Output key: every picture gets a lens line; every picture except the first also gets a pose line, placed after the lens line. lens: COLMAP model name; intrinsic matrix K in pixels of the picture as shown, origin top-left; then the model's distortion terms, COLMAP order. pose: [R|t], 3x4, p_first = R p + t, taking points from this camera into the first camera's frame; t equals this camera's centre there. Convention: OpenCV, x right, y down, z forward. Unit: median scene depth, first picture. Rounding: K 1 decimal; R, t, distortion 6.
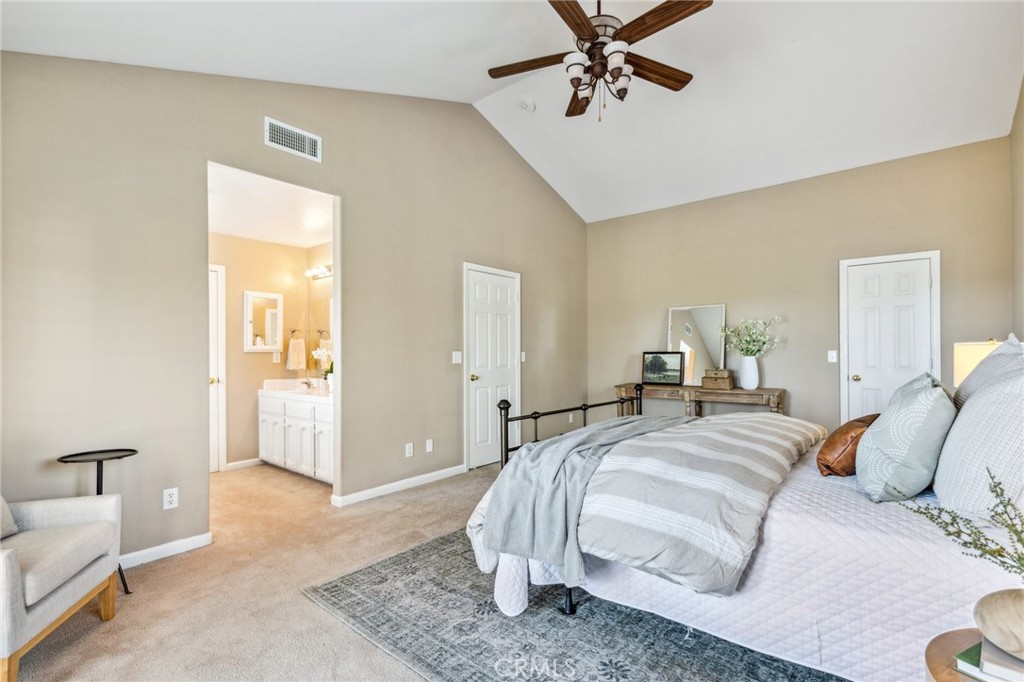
lens RADIAL K [[465.3, 0, 512.4], [0, 465.3, 350.4], [0, 0, 1]] dist [0.004430, 0.000090]
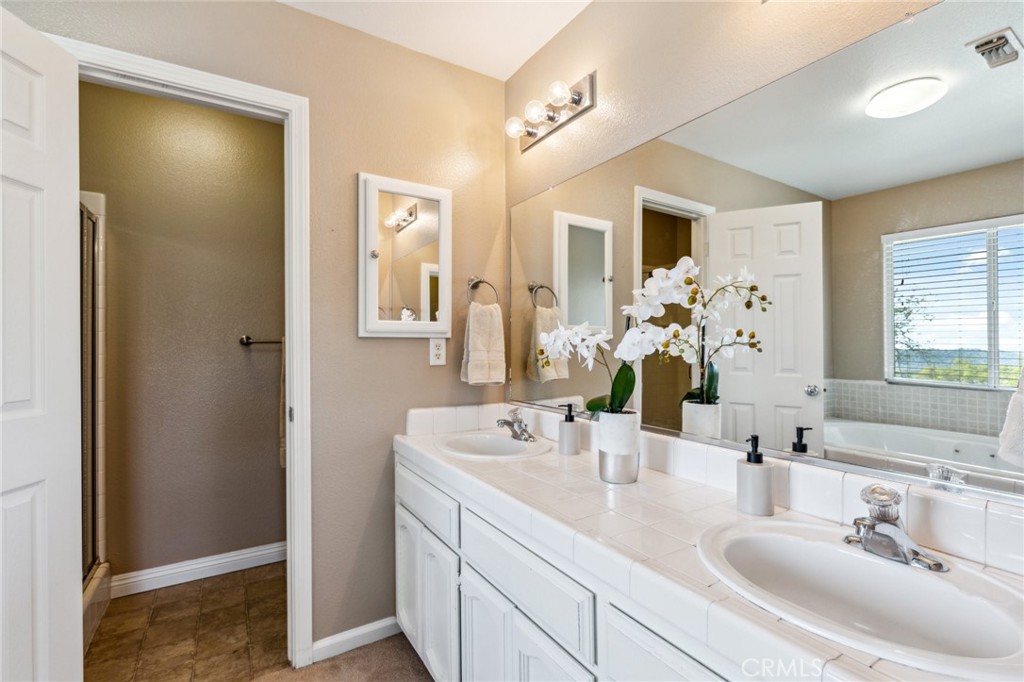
lens RADIAL K [[465.3, 0, 512.7], [0, 465.3, 339.4], [0, 0, 1]] dist [0.004430, 0.000090]
pose [[0.952236, 0.004777, -0.305325, -0.326892], [-0.003360, 0.999981, 0.005166, 0.003870], [0.305344, -0.003893, 0.952234, 0.646375]]
